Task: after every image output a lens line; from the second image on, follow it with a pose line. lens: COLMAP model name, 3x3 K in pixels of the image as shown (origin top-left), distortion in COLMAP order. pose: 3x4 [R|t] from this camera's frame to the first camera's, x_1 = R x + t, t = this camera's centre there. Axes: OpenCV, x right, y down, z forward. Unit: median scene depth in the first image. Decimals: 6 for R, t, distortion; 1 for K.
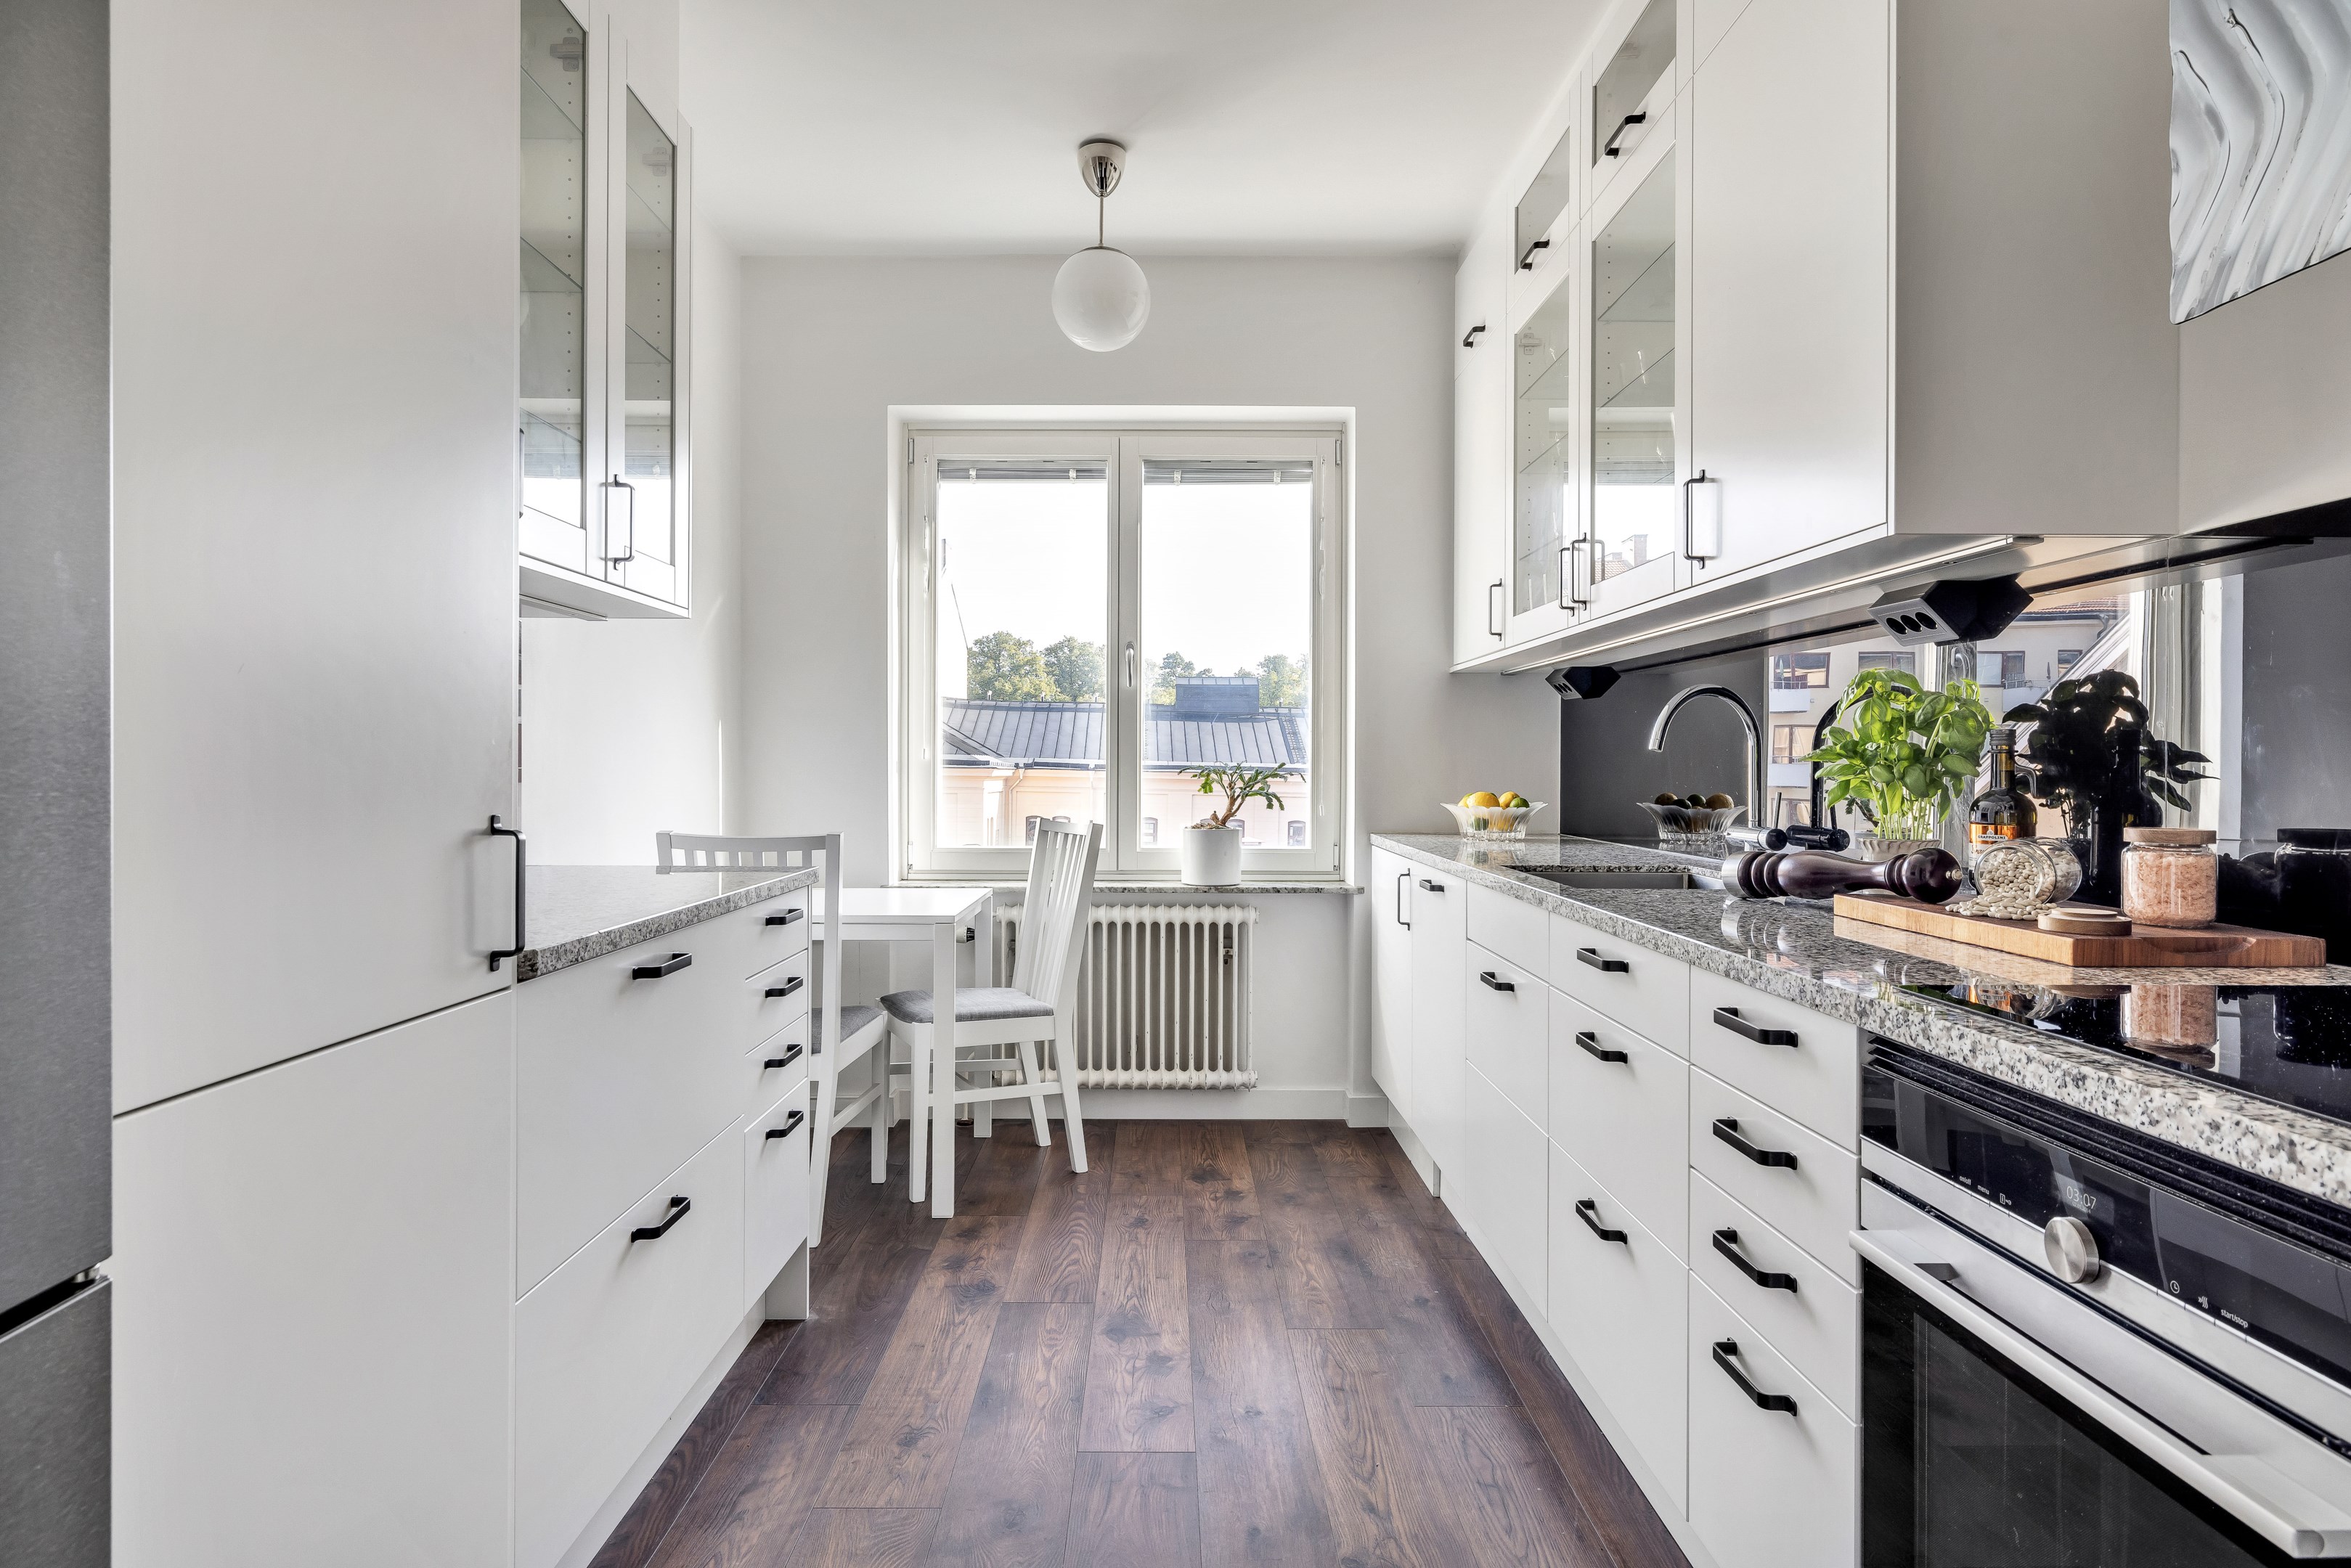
lens RADIAL K [[1325.9, 0, 1175.5], [0, 1325.9, 784.0], [0, 0, 1]] dist [-0.021166, 0.000446]
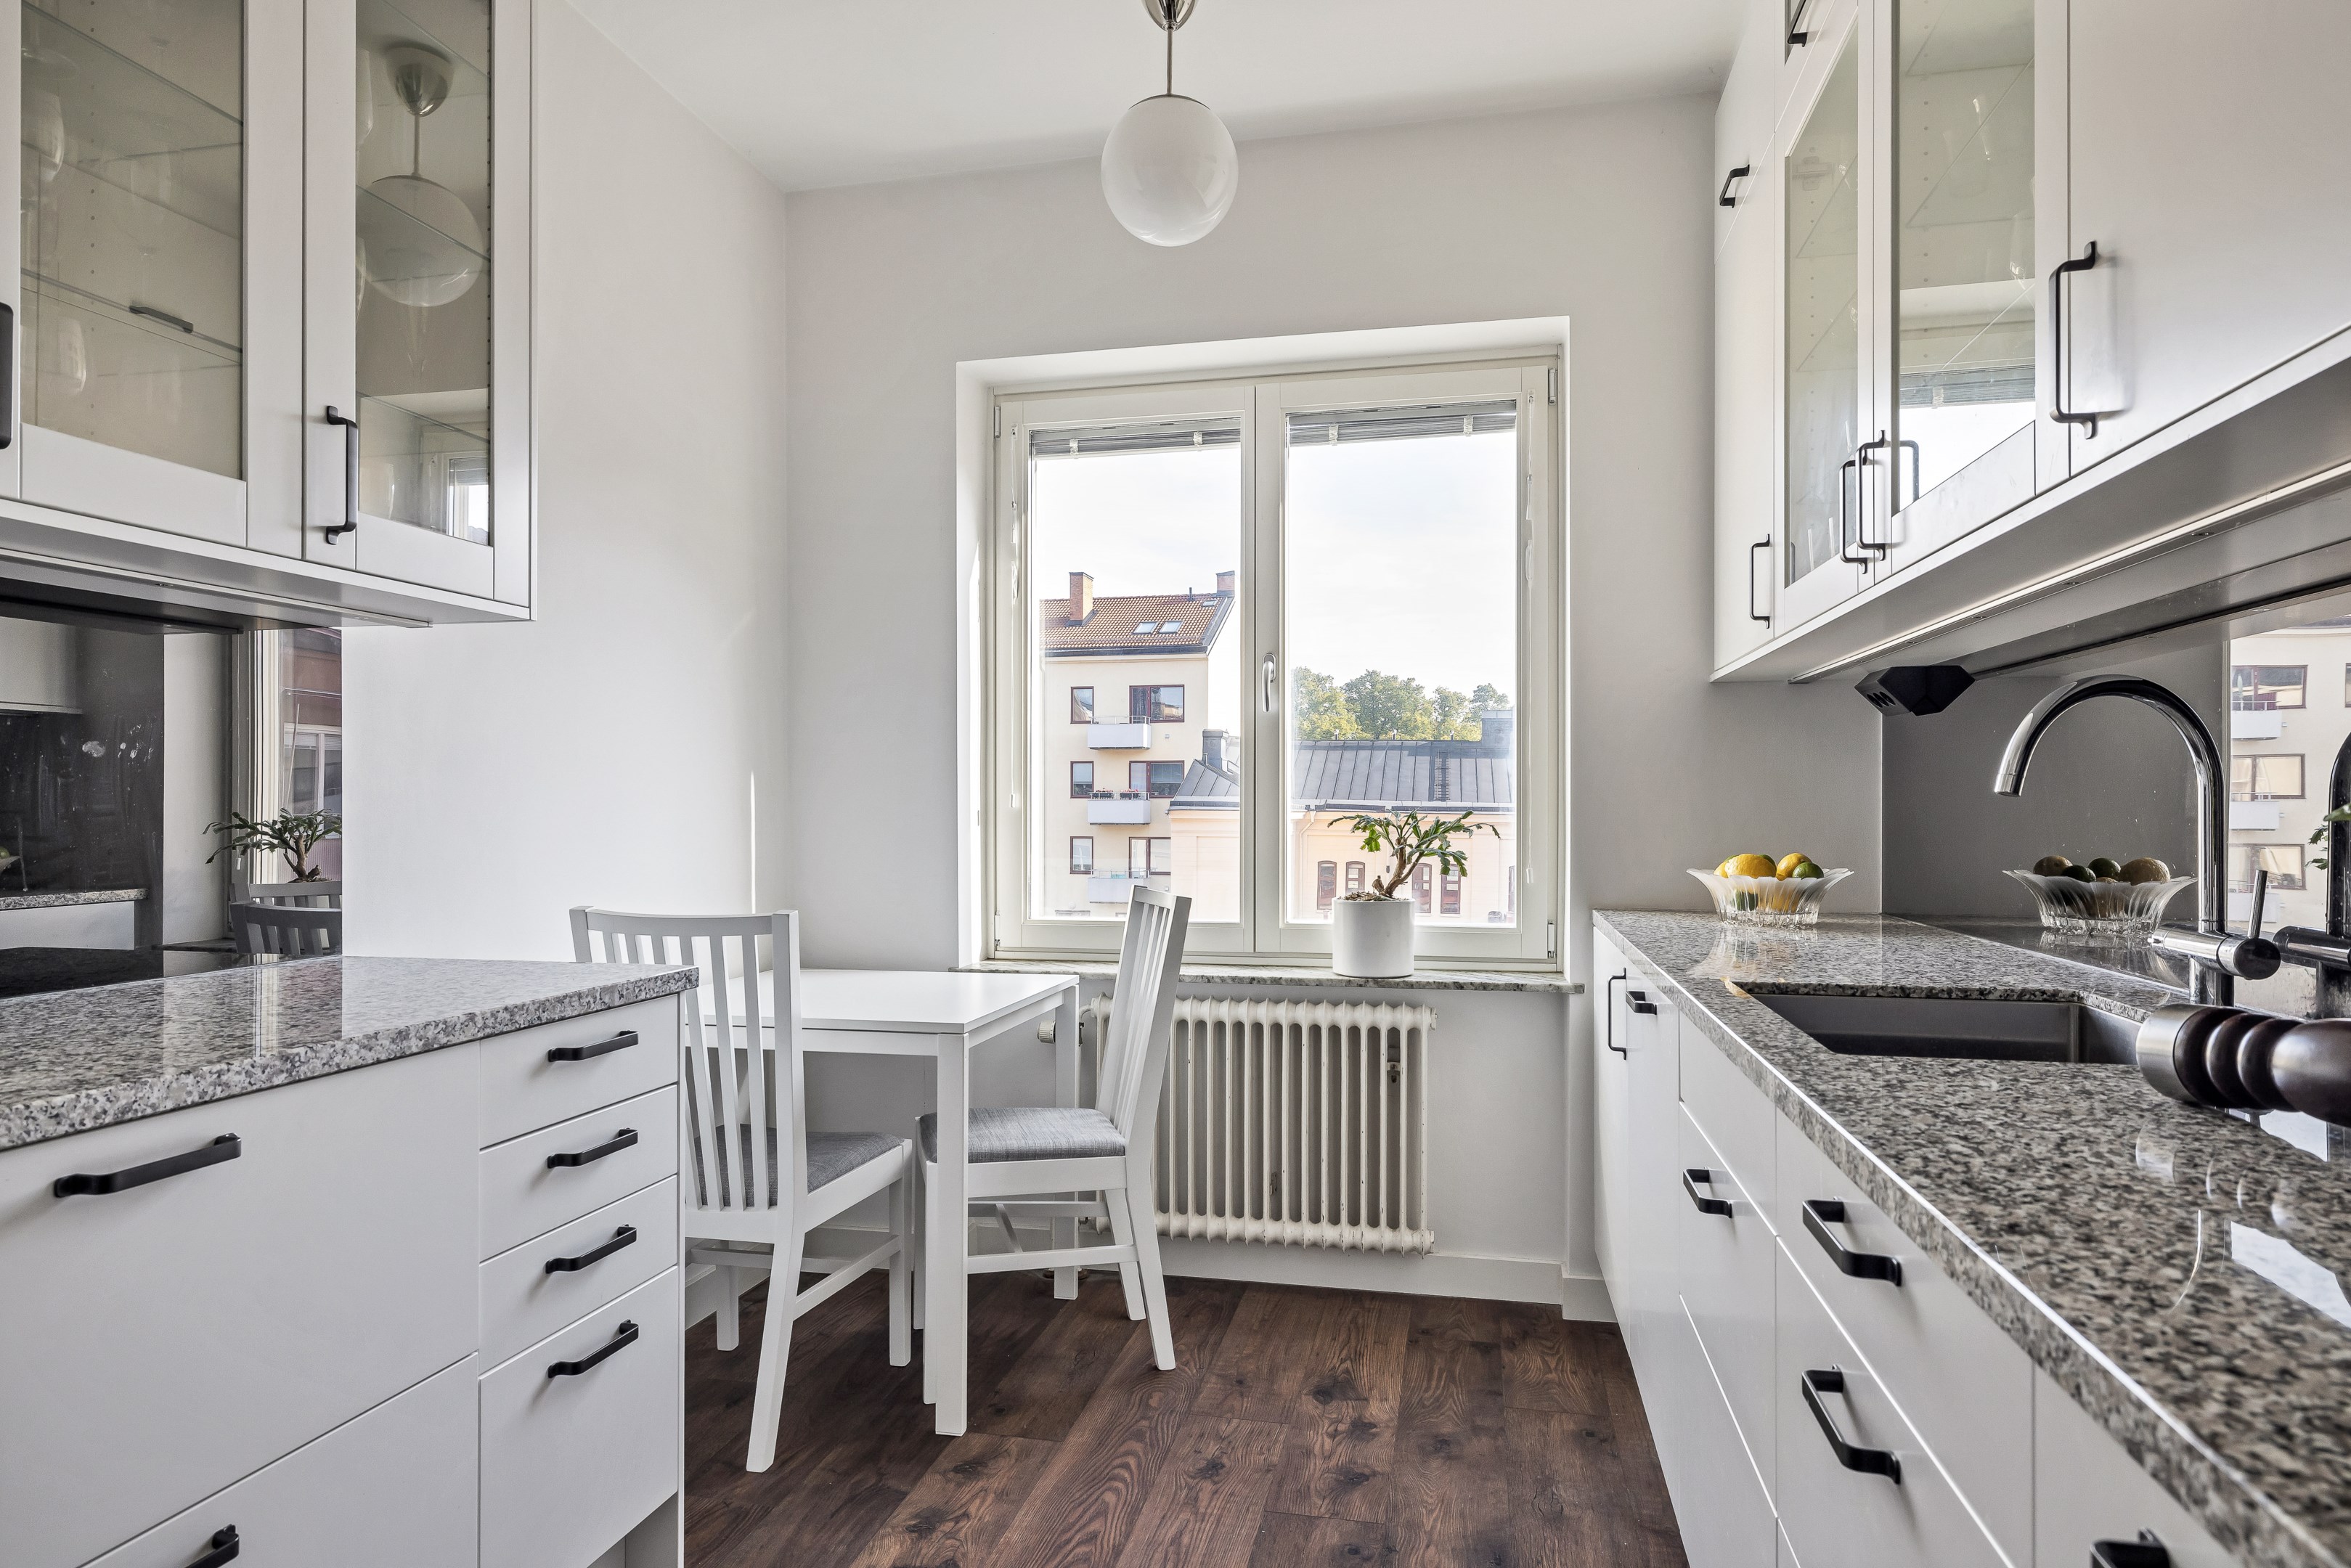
lens RADIAL K [[1389.6, 0, 1171.4], [0, 1389.6, 816.3], [0, 0, 1]] dist [-0.003632, 0.001084]
pose [[0.974490, -0.002521, -0.224416, 0.095071], [0.000876, 0.999972, -0.007430, -0.007707], [0.224429, 0.007044, 0.974465, 0.220413]]
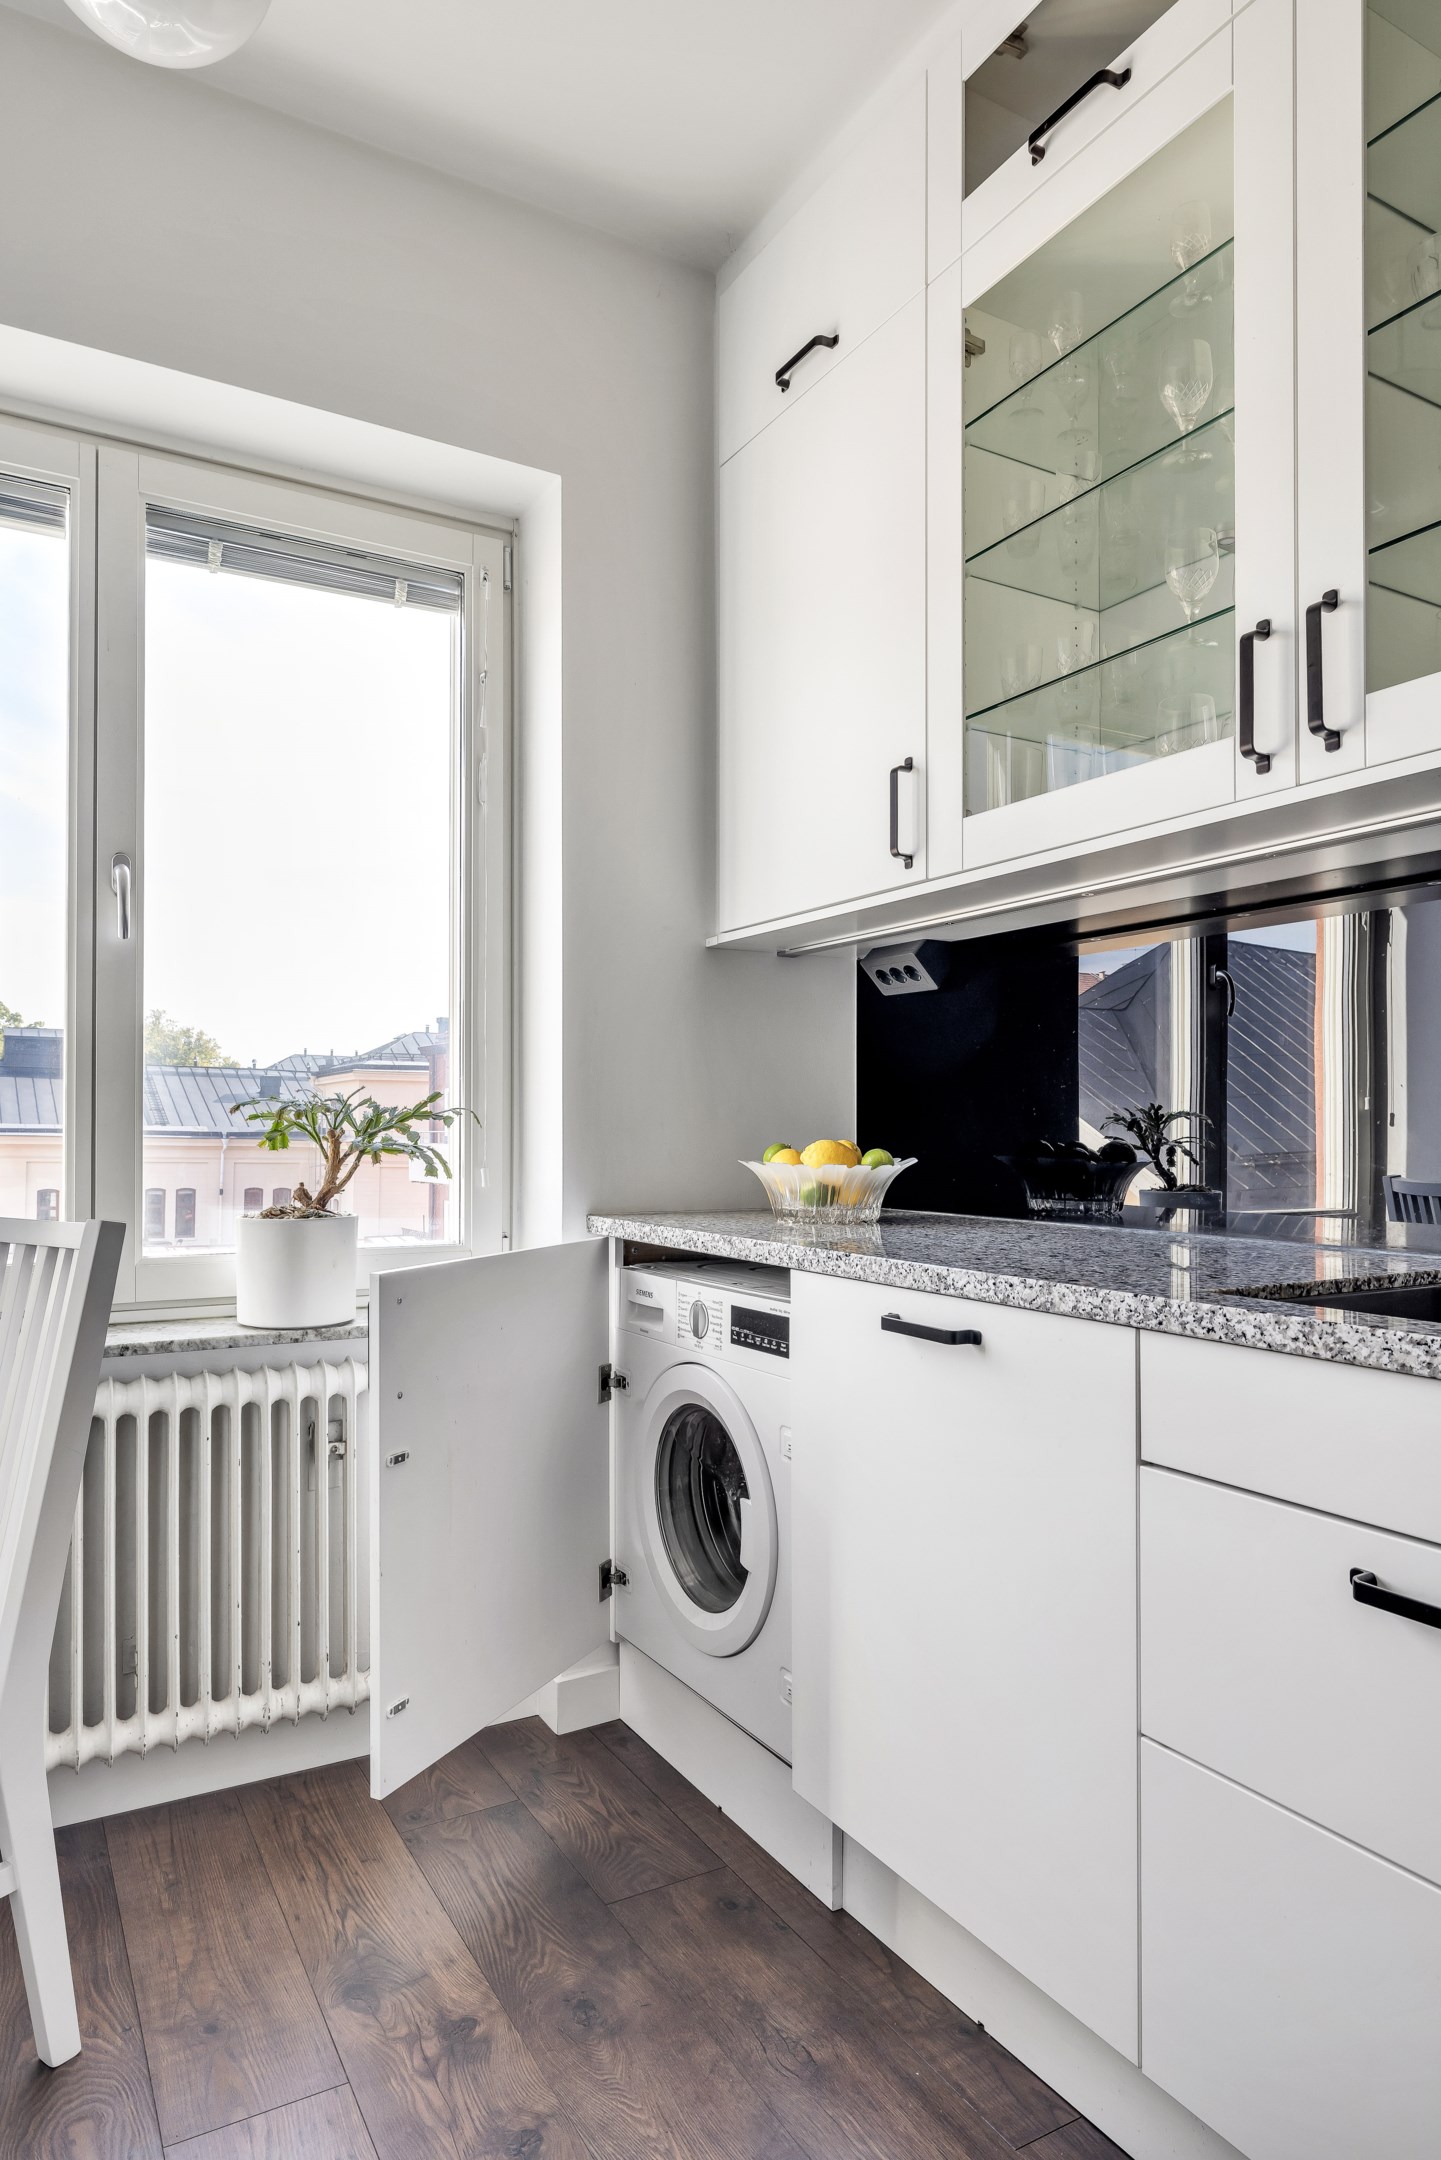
lens RADIAL K [[1304.5, 0, 710.7], [0, 1304.5, 1123.6], [0, 0, 1]] dist [0.001547, -0.000118]
pose [[0.876434, -0.000481, 0.481522, -0.081464], [0.009619, 0.999817, -0.016509, 0.007094], [-0.481427, 0.019101, 0.876278, 0.480718]]
